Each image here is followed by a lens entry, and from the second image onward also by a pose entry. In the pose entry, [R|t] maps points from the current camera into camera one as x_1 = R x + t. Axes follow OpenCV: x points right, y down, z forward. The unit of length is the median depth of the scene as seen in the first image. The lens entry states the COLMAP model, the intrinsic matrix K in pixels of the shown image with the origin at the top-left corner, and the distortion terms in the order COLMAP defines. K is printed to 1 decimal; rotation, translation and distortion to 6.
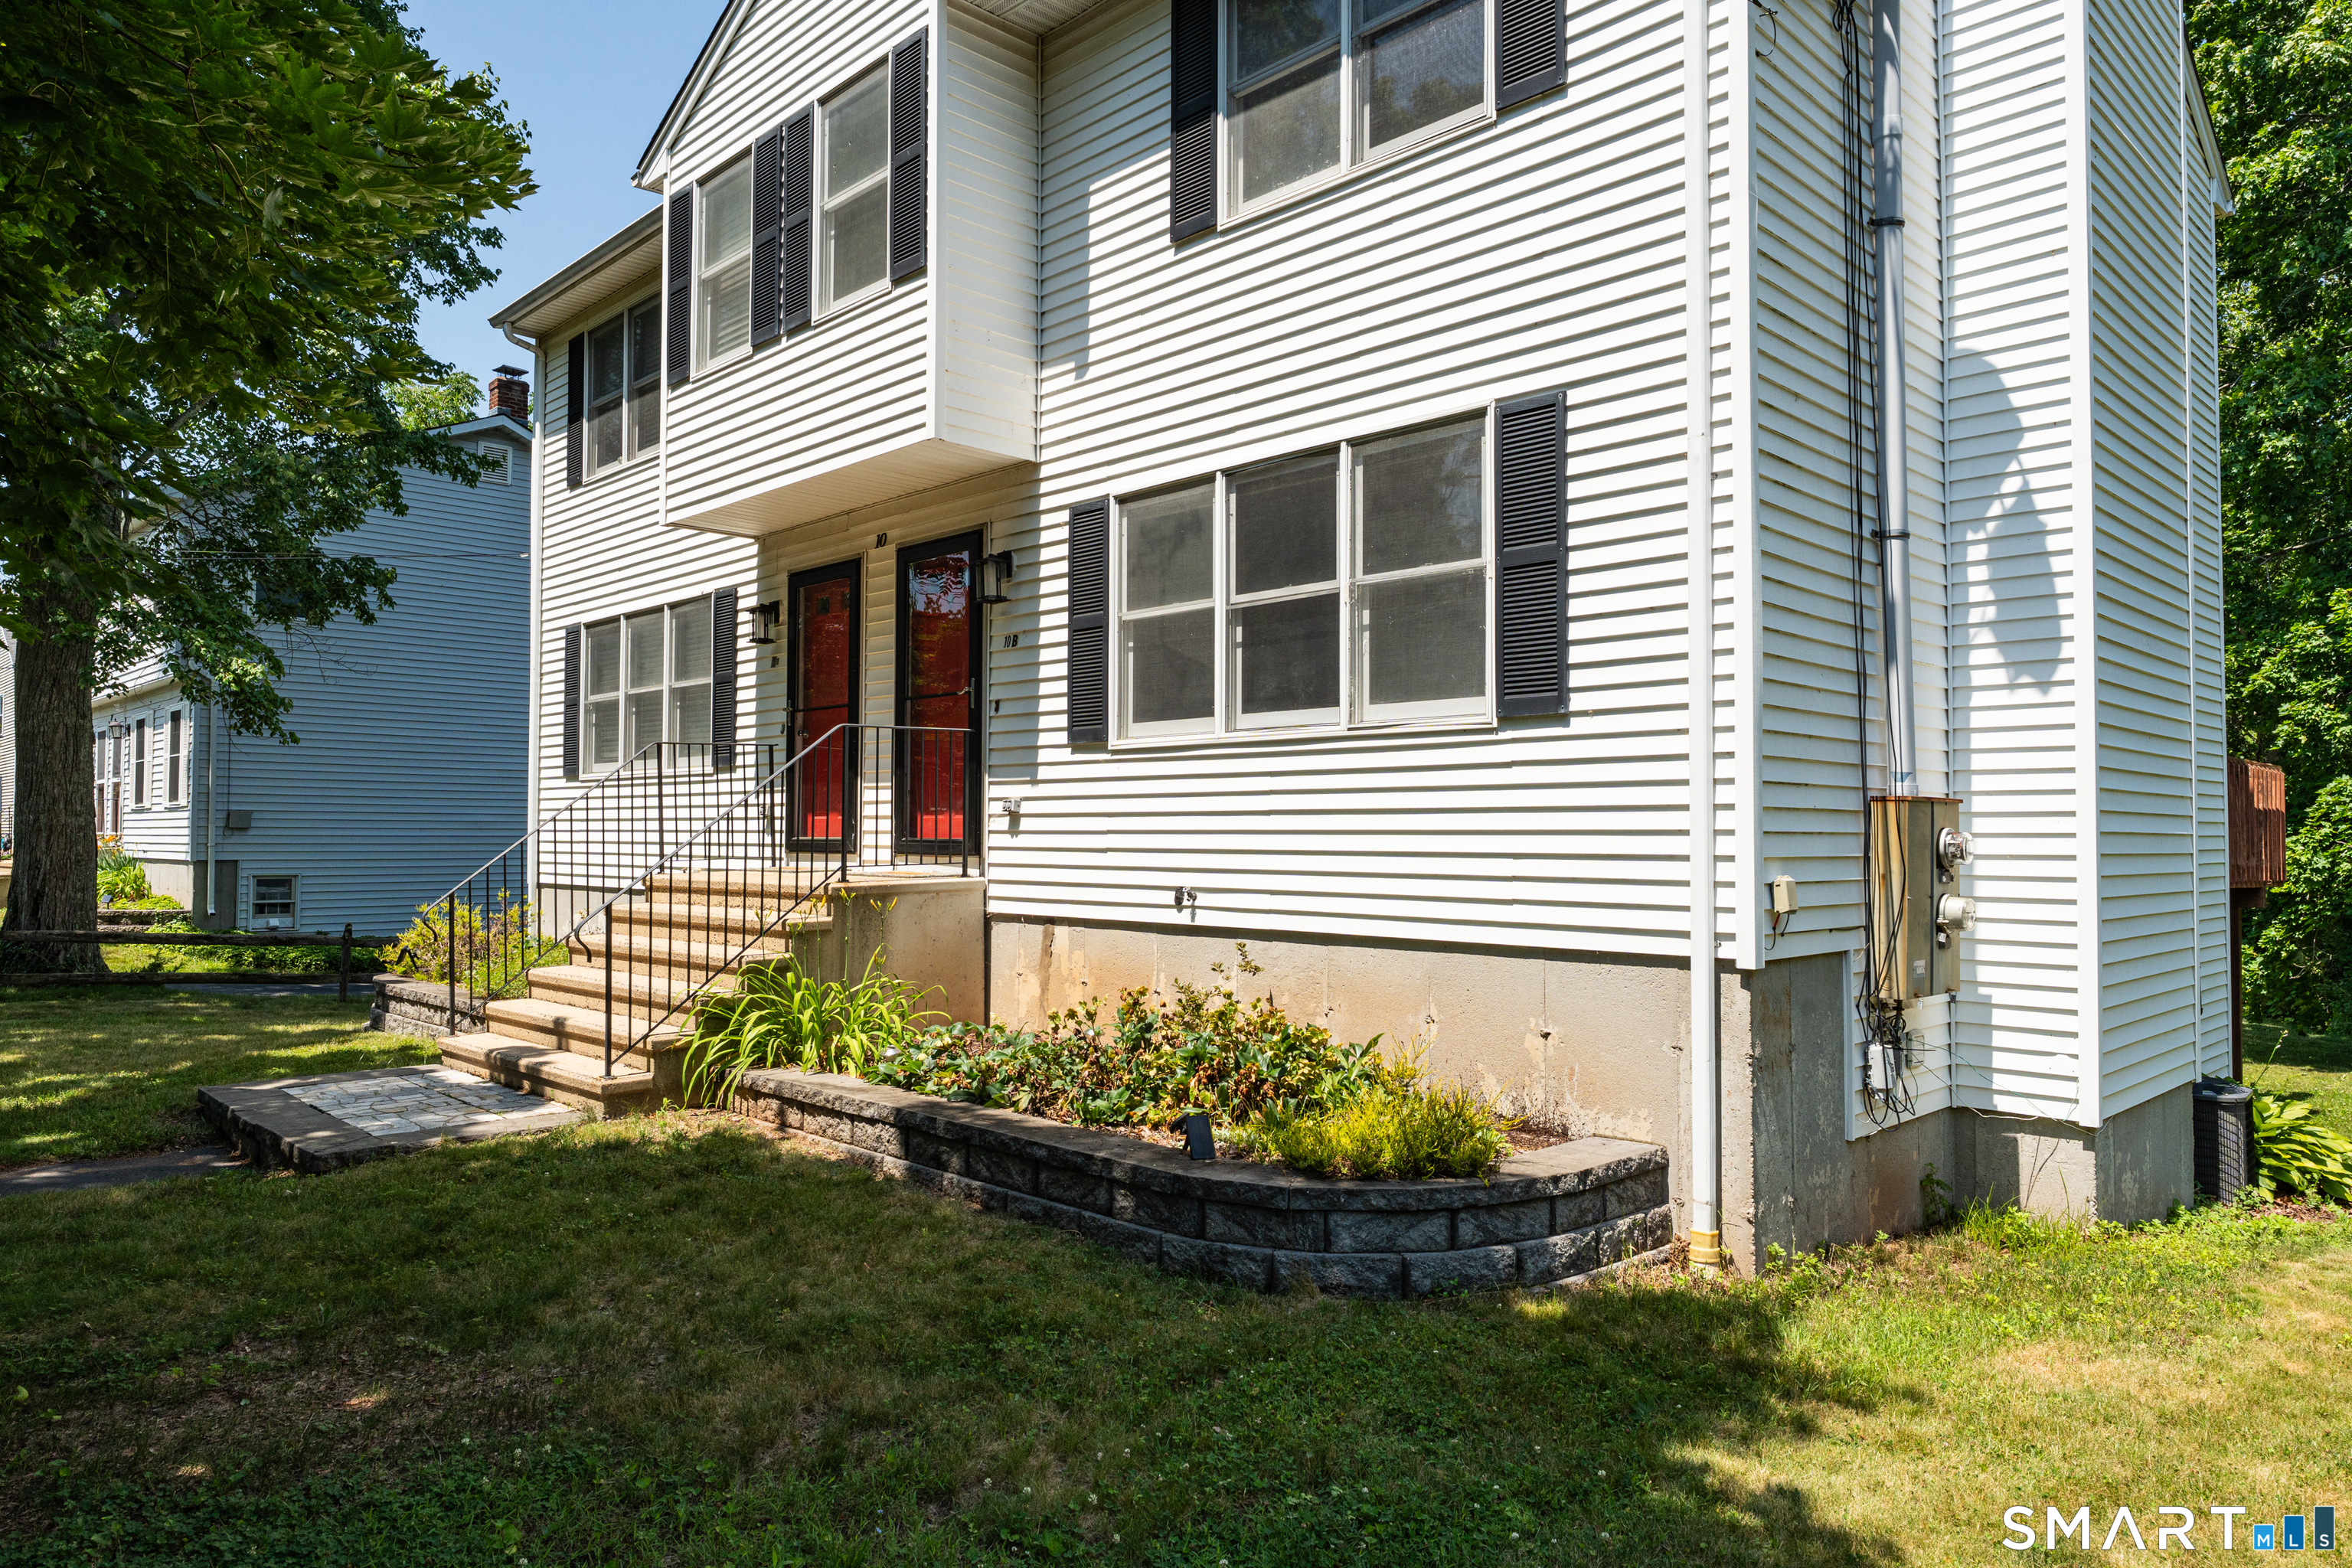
lens RADIAL K [[1509.4, 0, 1176.0], [0, 1509.4, 784.0], [0, 0, 1]] dist [-0.034749, -0.000287]
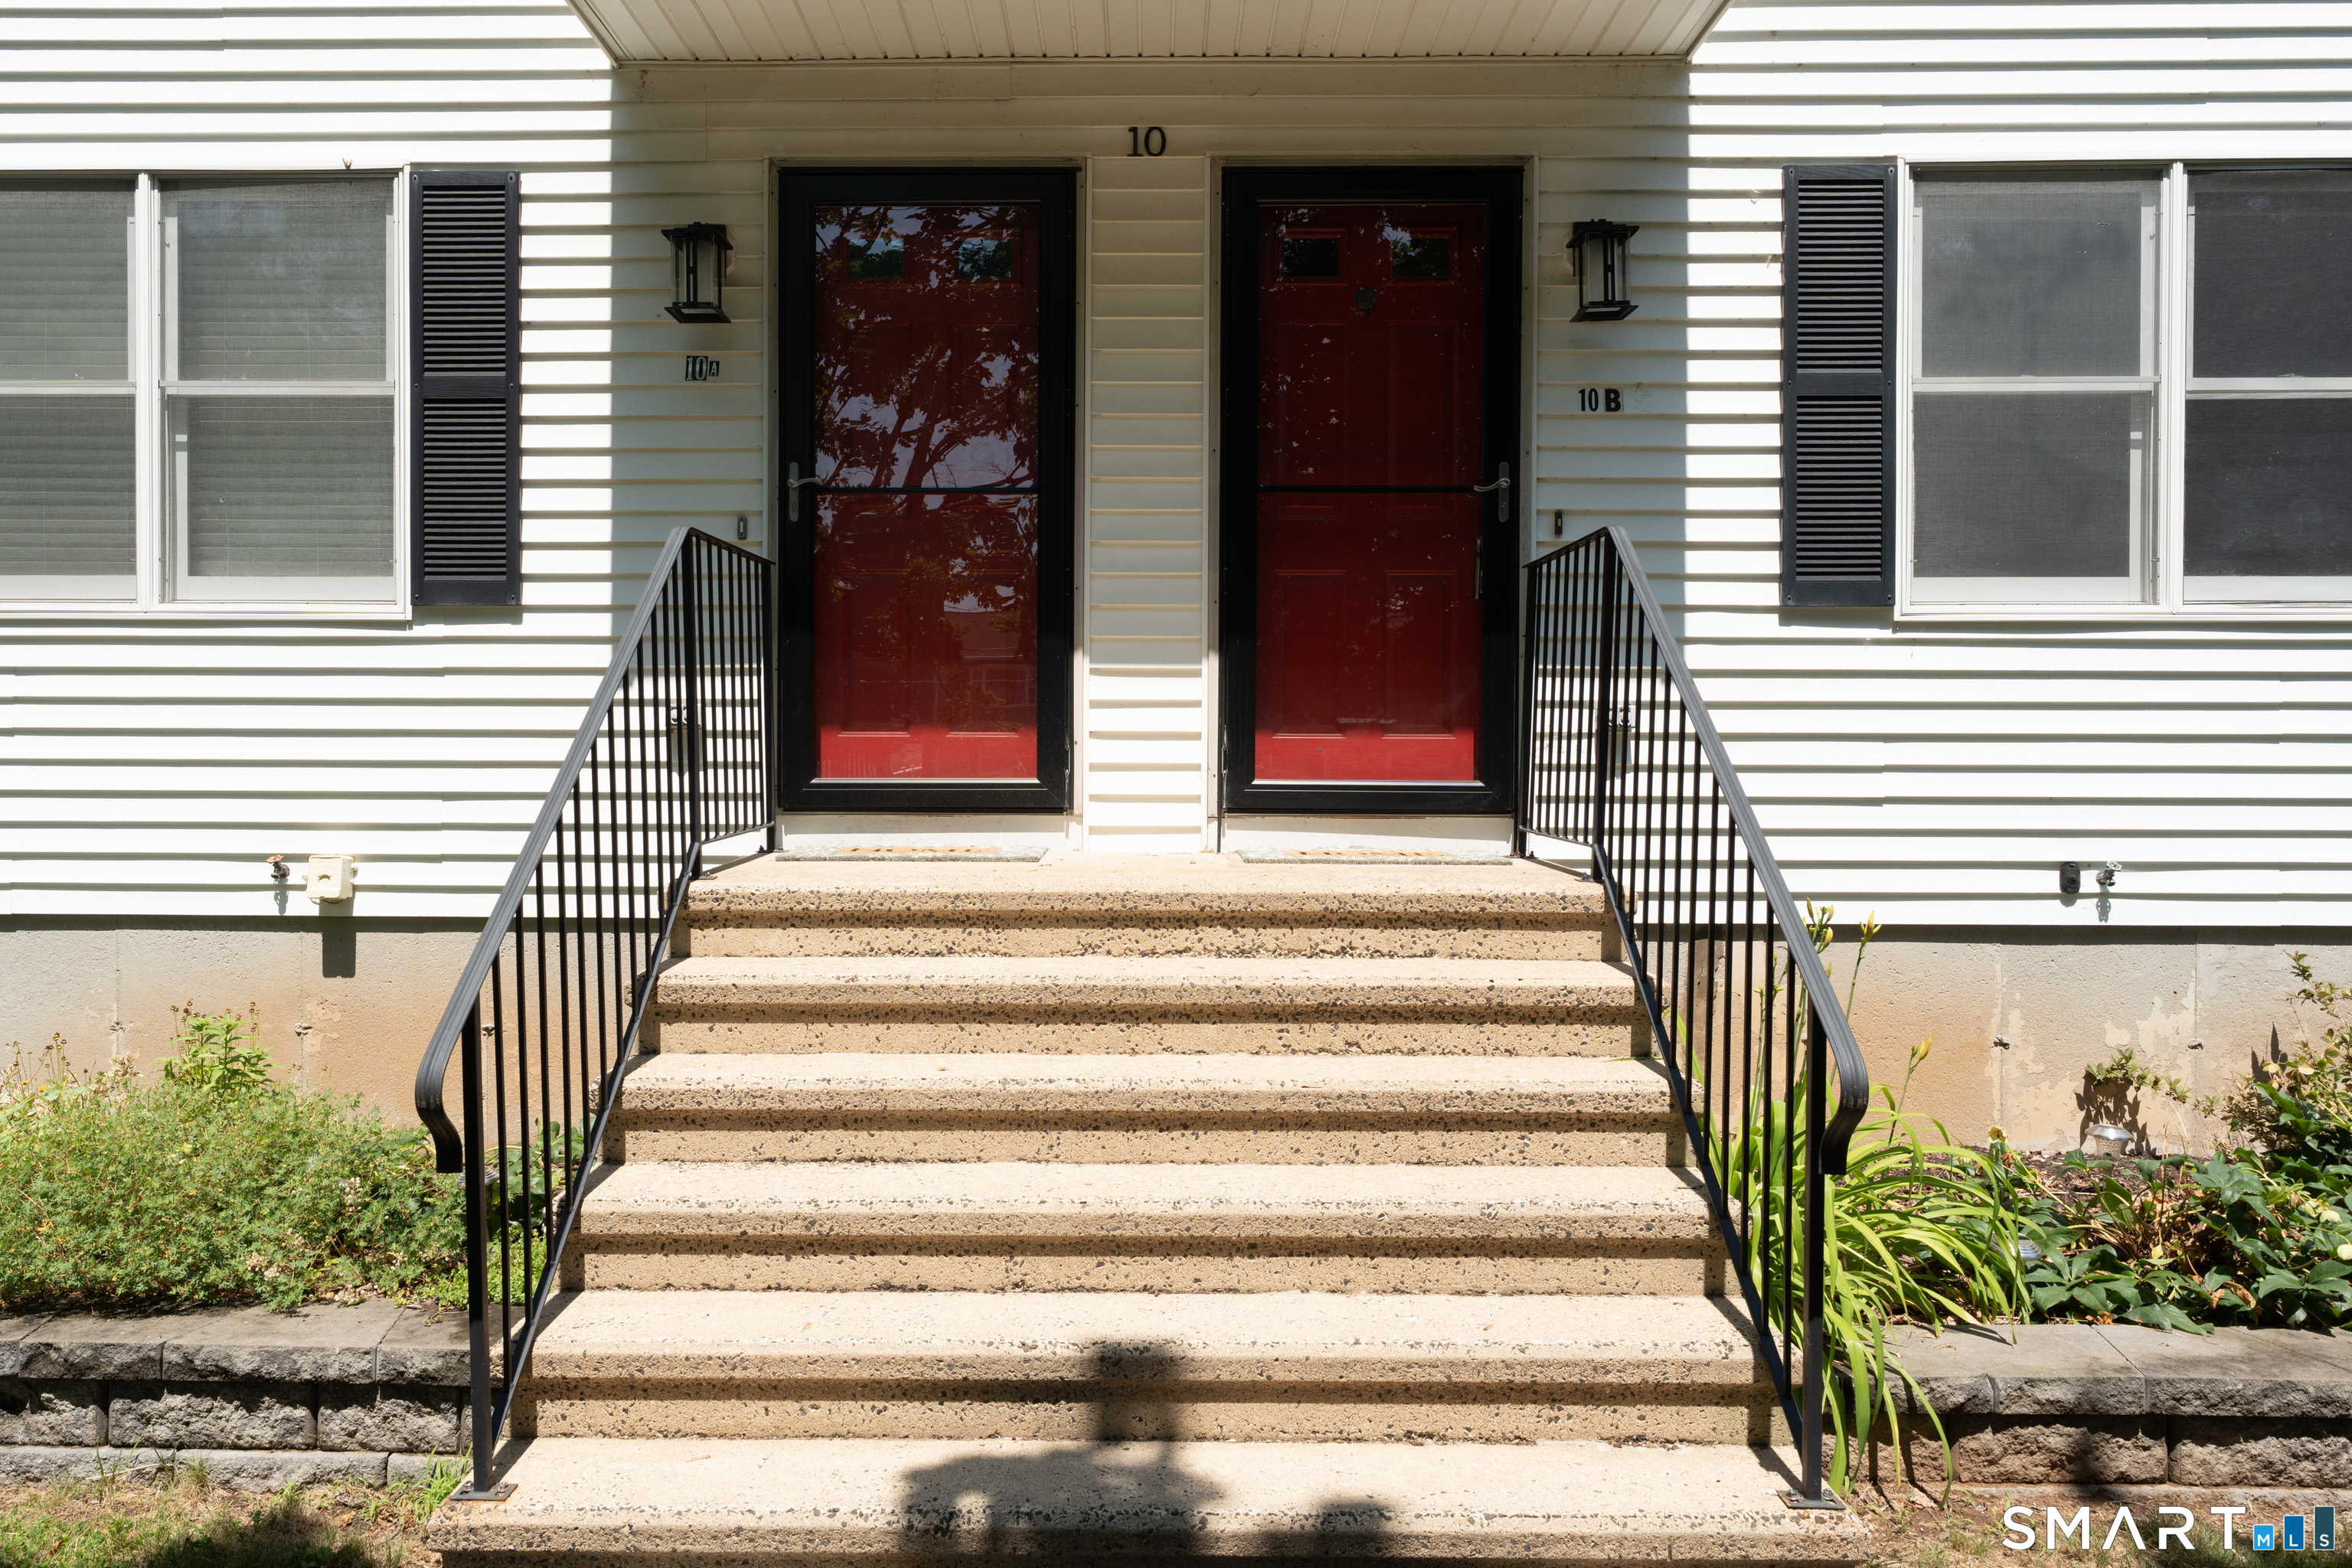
lens RADIAL K [[1772.2, 0, 1176.0], [0, 1772.2, 784.0], [0, 0, 1]] dist [0.004588, -0.002717]
pose [[0.712122, -0.005191, 0.702036, -0.576998], [-0.024879, 0.999158, 0.032624, 0.018870], [-0.701614, -0.040698, 0.711394, 0.596075]]
